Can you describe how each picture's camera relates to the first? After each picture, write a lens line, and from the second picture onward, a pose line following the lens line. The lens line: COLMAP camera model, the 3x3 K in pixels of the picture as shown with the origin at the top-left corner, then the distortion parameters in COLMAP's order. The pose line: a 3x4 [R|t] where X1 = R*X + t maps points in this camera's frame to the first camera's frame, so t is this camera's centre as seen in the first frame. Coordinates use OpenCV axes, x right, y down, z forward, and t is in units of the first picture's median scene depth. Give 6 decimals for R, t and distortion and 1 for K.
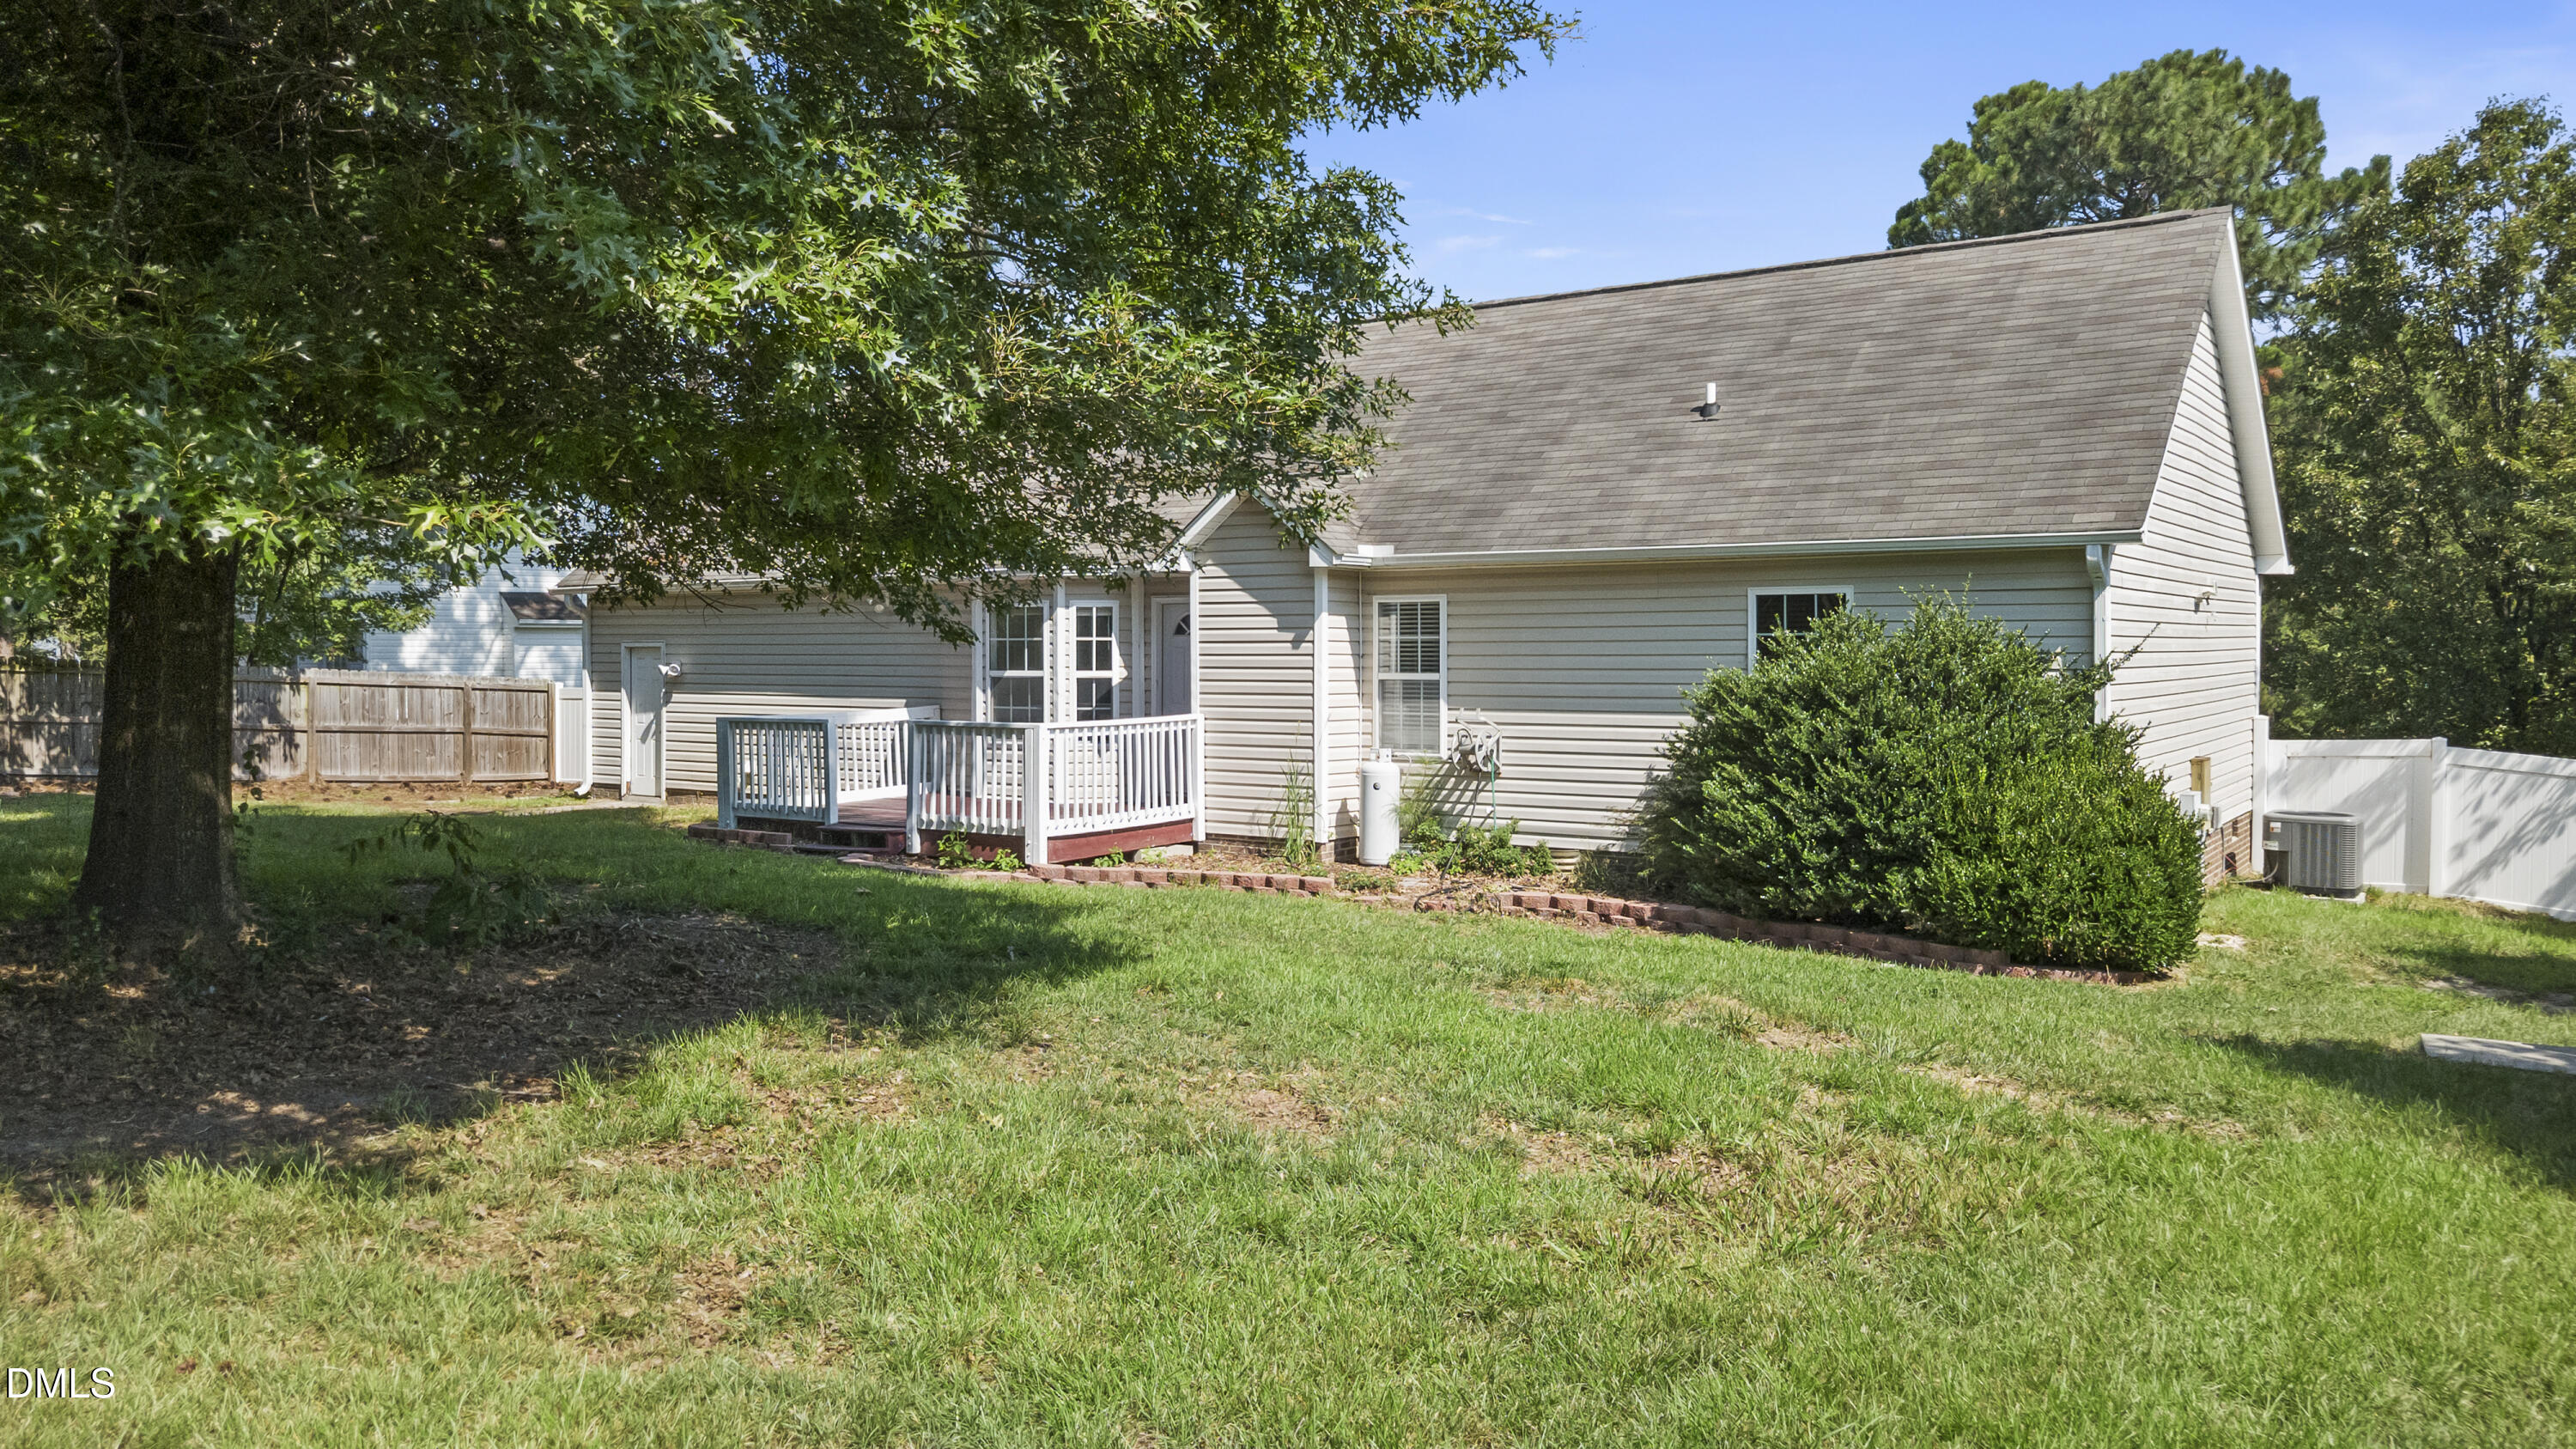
lens RADIAL K [[1860.6, 0, 1255.6], [0, 1860.6, 625.0], [0, 0, 1]] dist [0.005477, -0.003883]
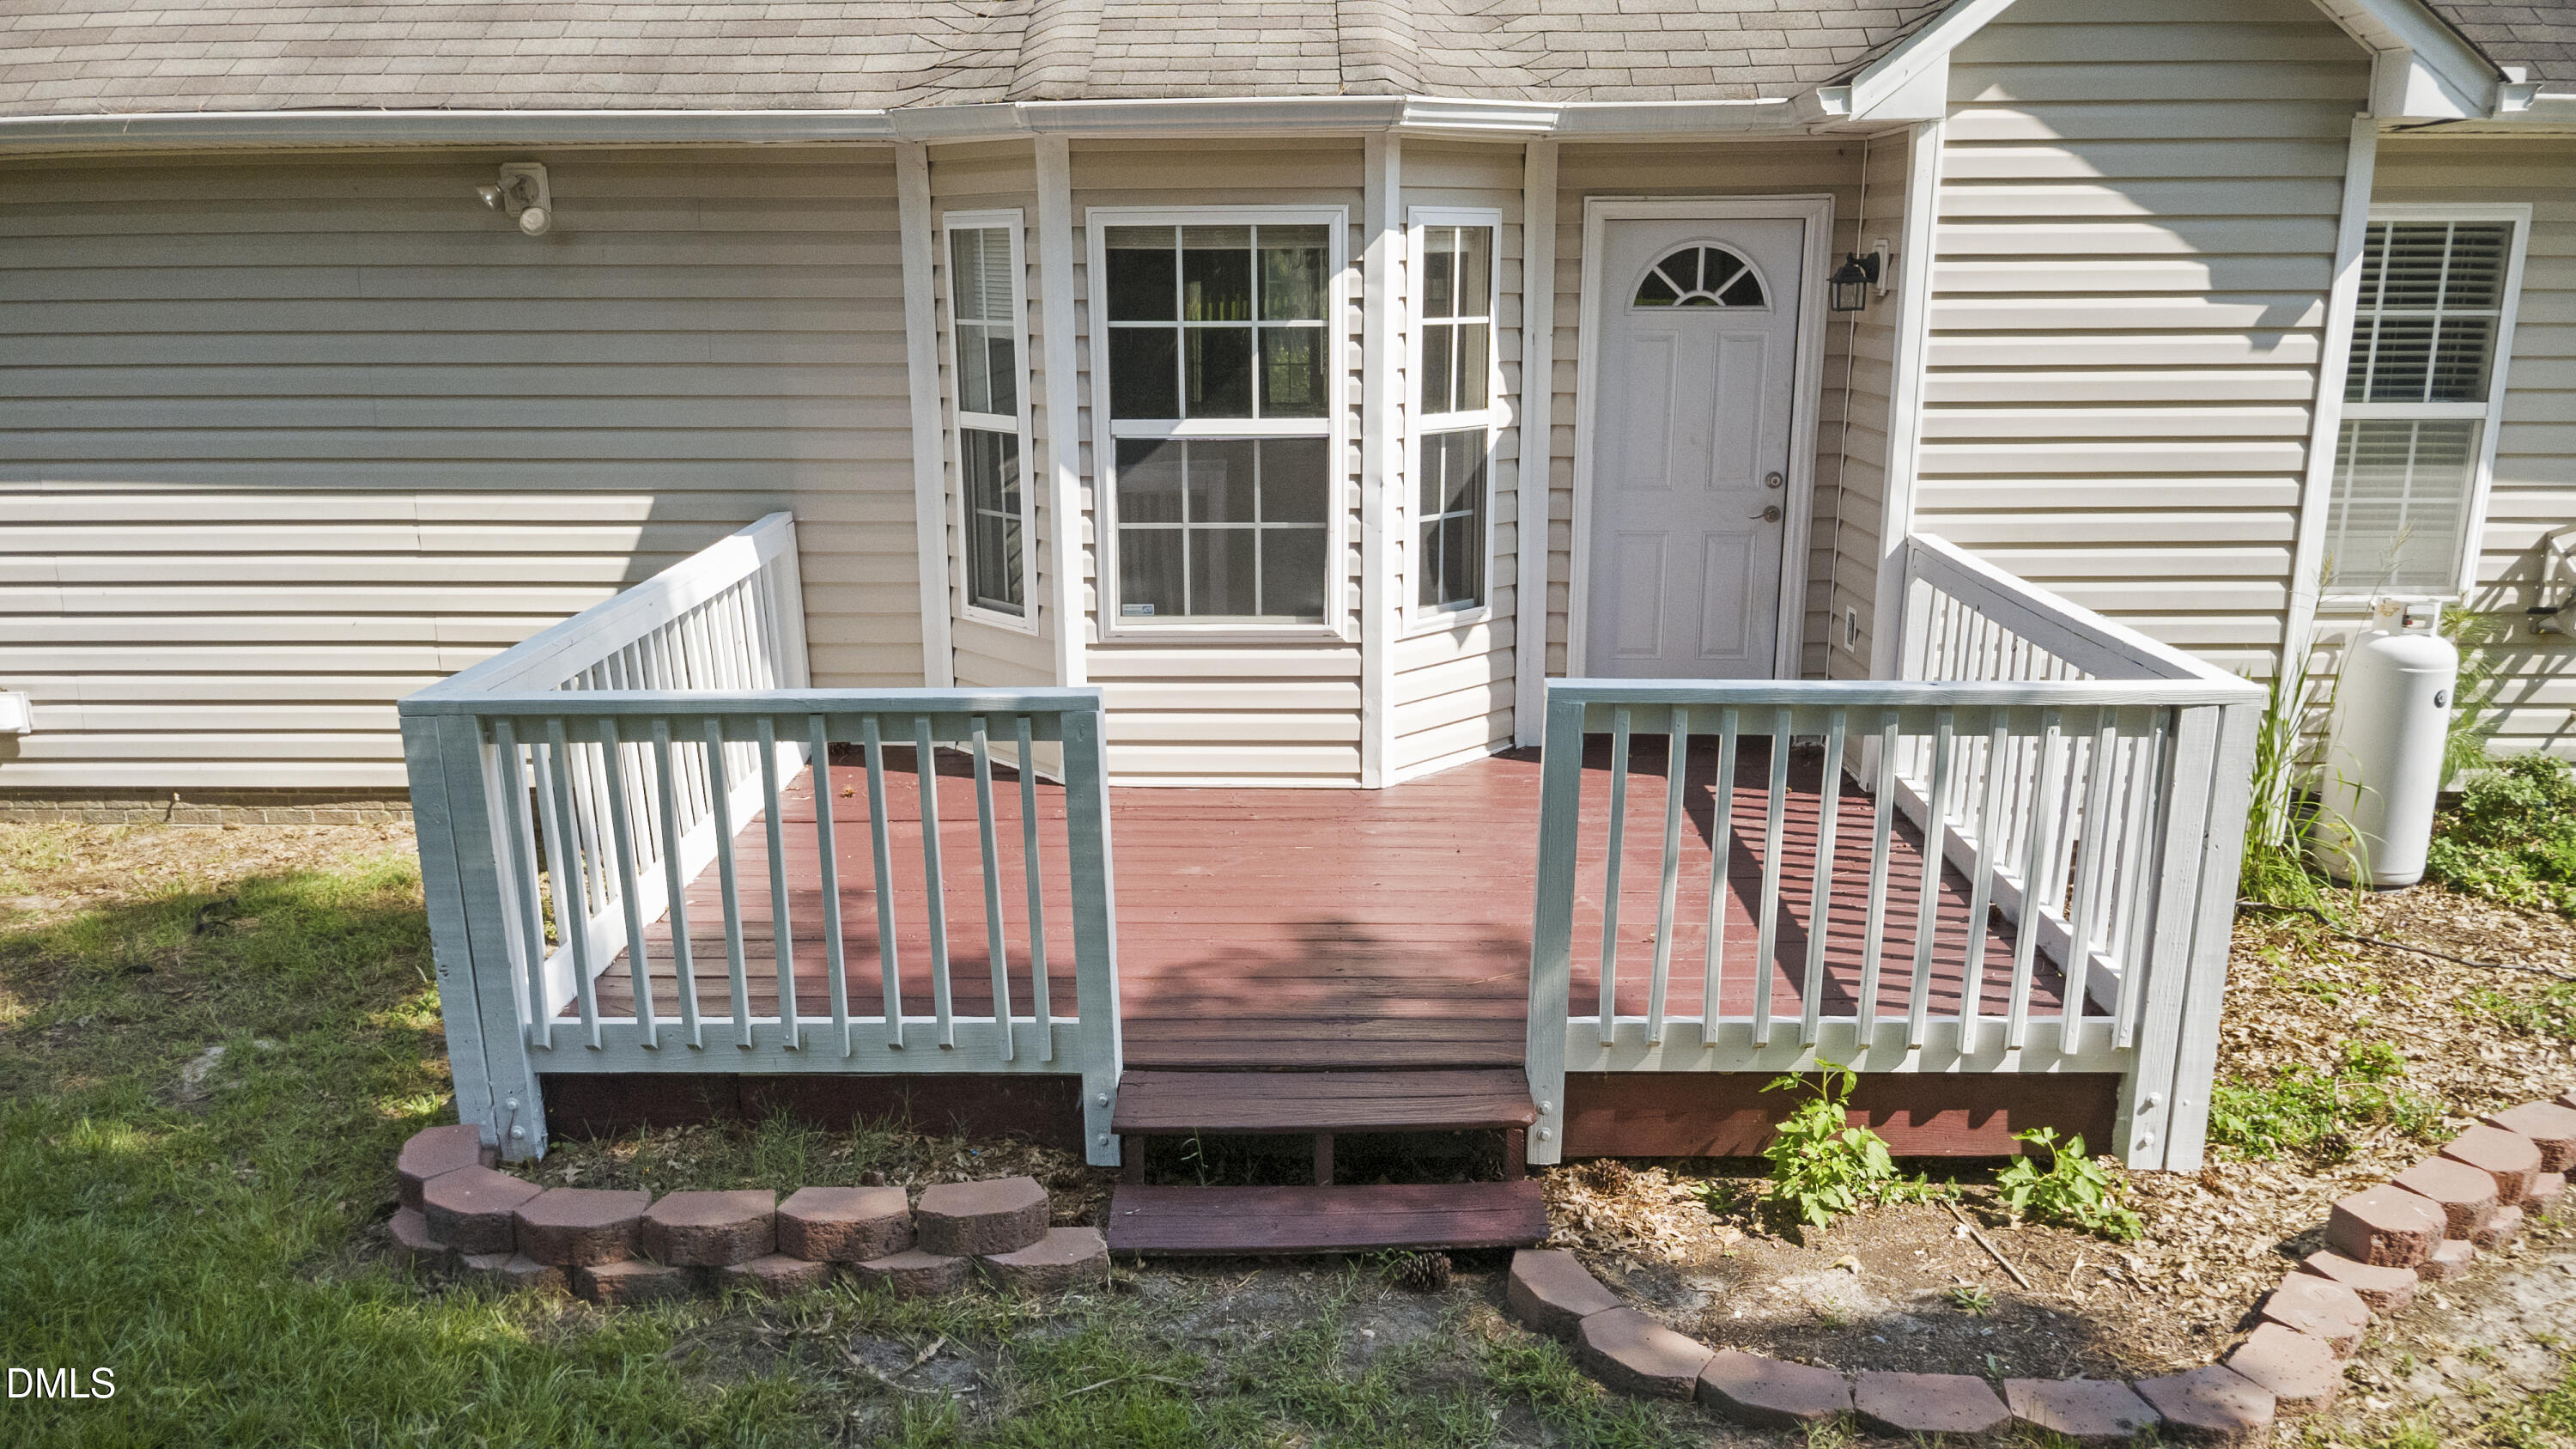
lens RADIAL K [[1816.6, 0, 1288.0], [0, 1816.6, 724.5], [0, 0, 1]] dist [0.005443, -0.000034]
pose [[0.824273, -0.141415, 0.548247, -0.345811], [-0.003082, 0.967171, 0.254106, -0.006536], [-0.566184, -0.211142, 0.796778, 0.805317]]
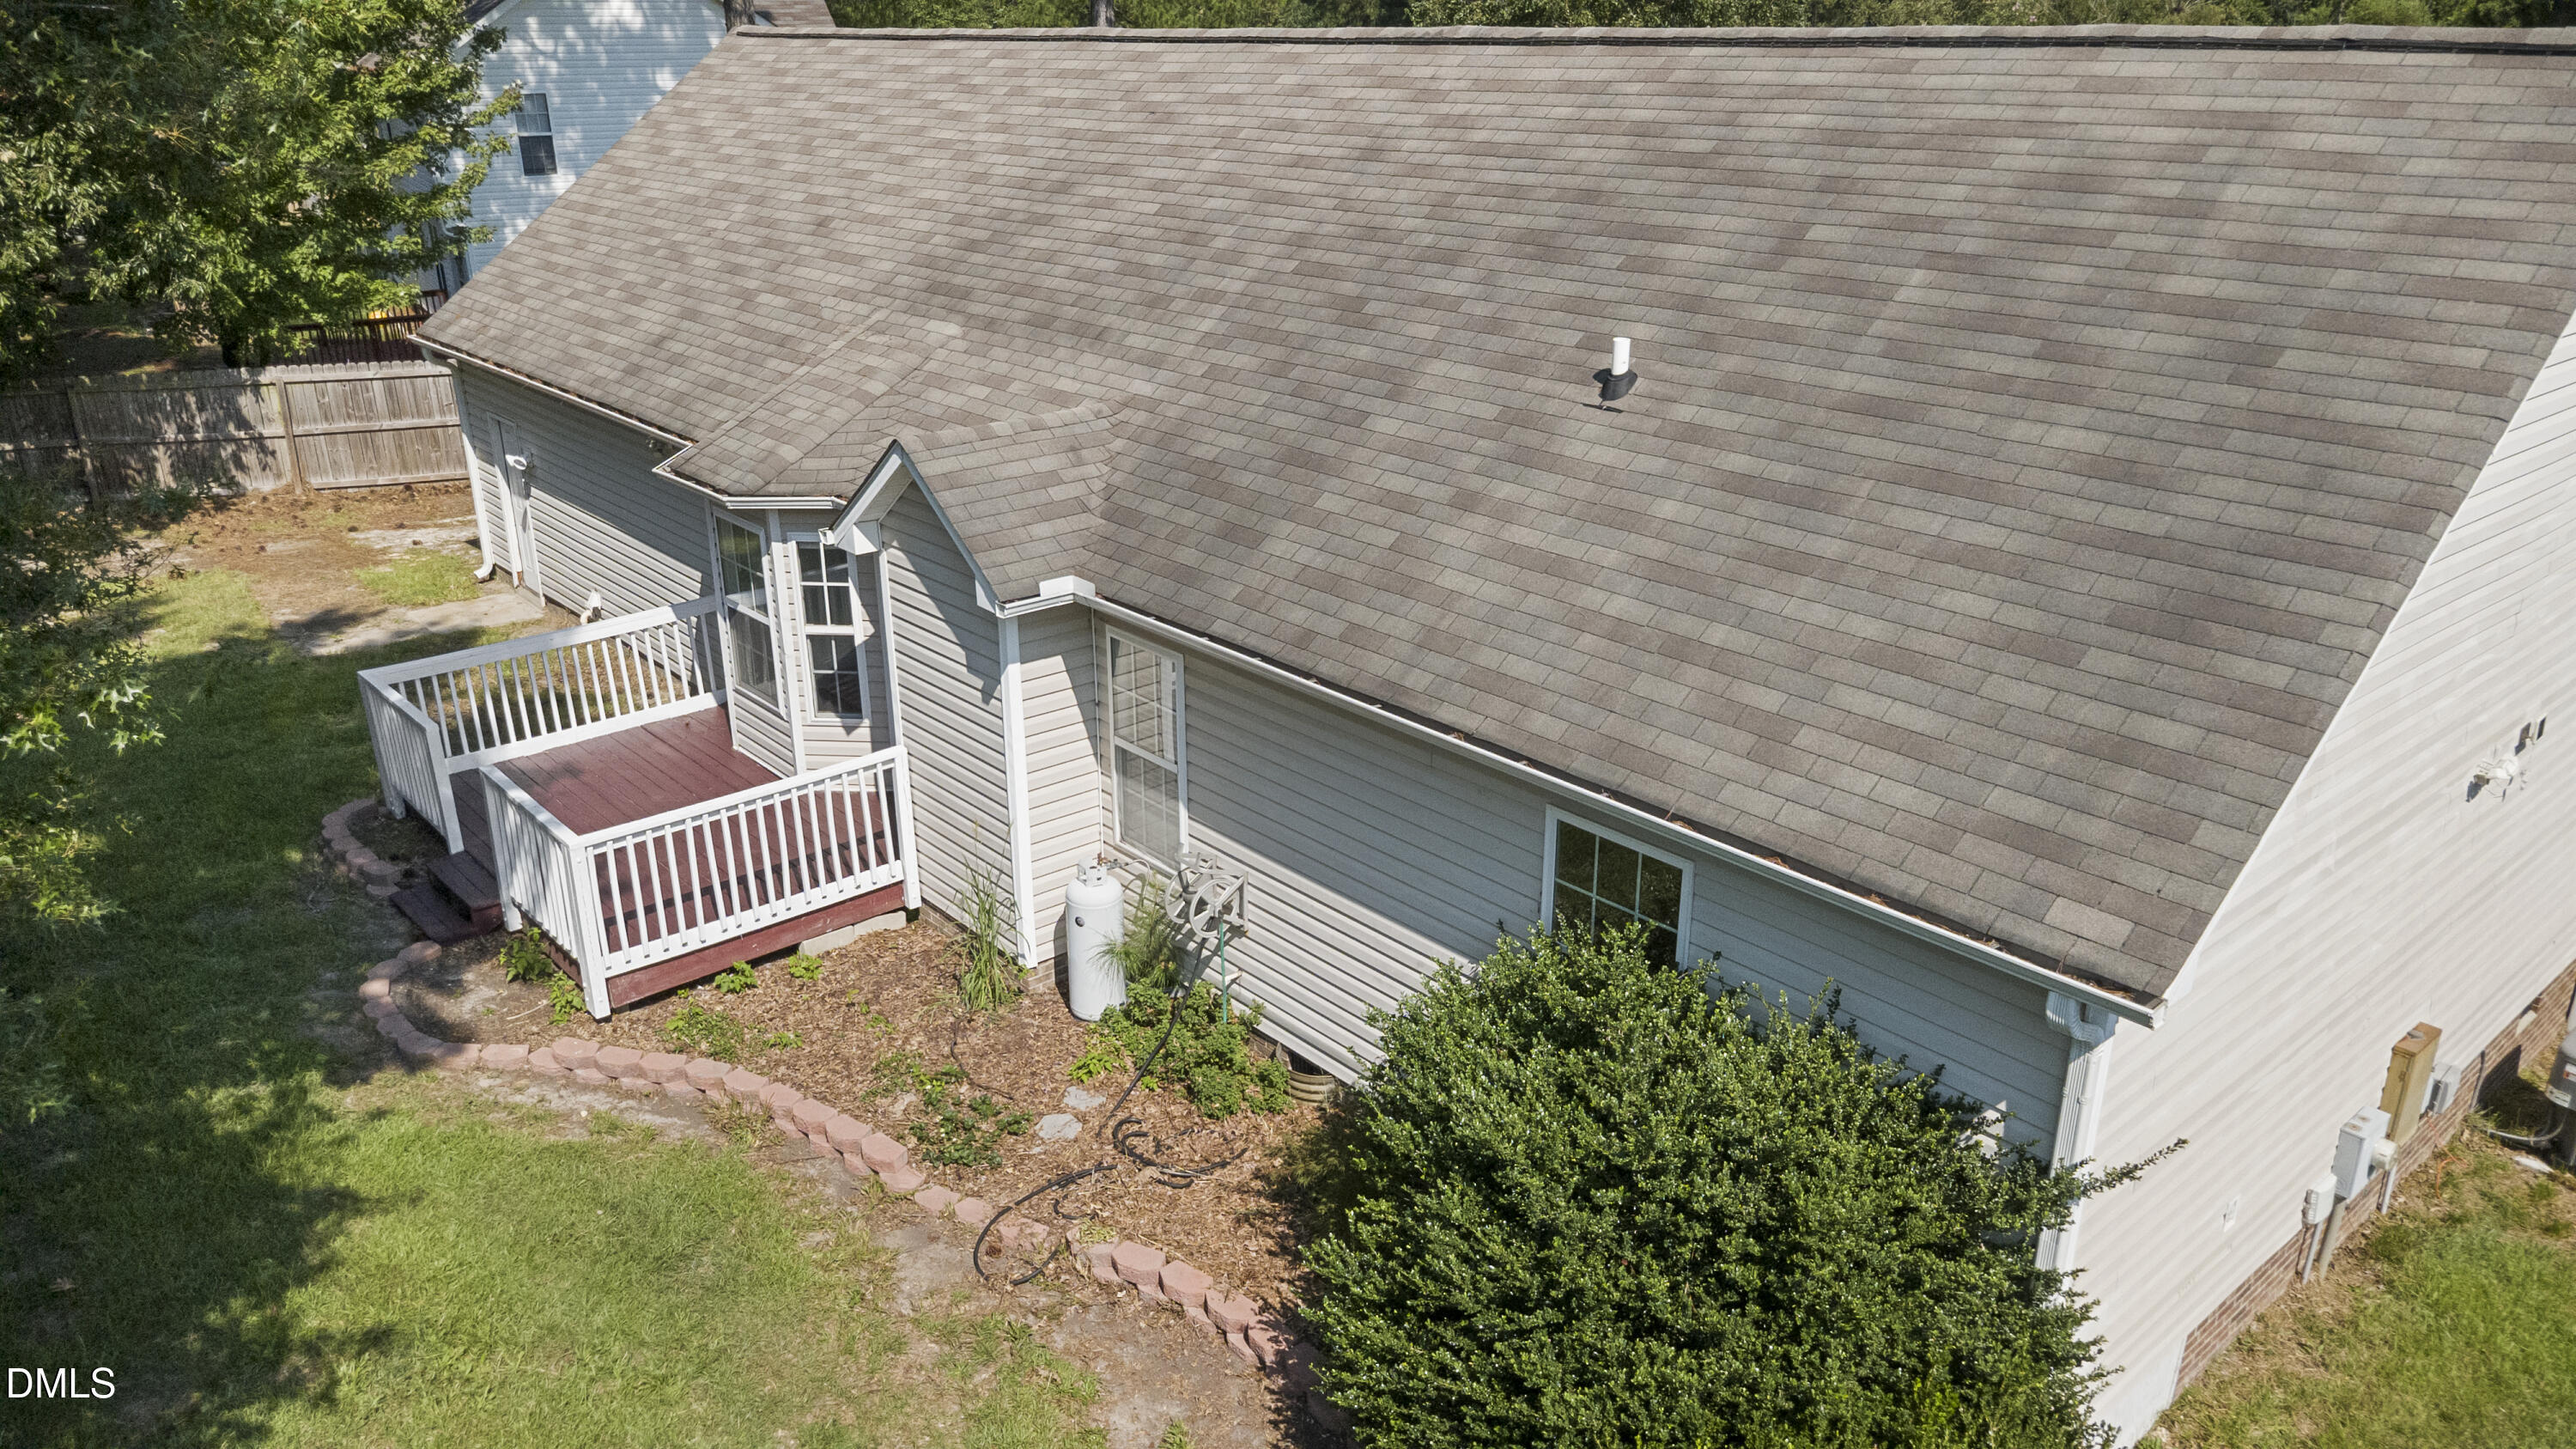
lens RADIAL K [[1816.6, 0, 1288.0], [0, 1816.6, 724.5], [0, 0, 1]] dist [0.005443, -0.000034]
pose [[0.972518, 0.081507, -0.218093, 0.273102], [0.005693, 0.928117, 0.372245, -0.225269], [0.232757, -0.363257, 0.902147, 0.425919]]
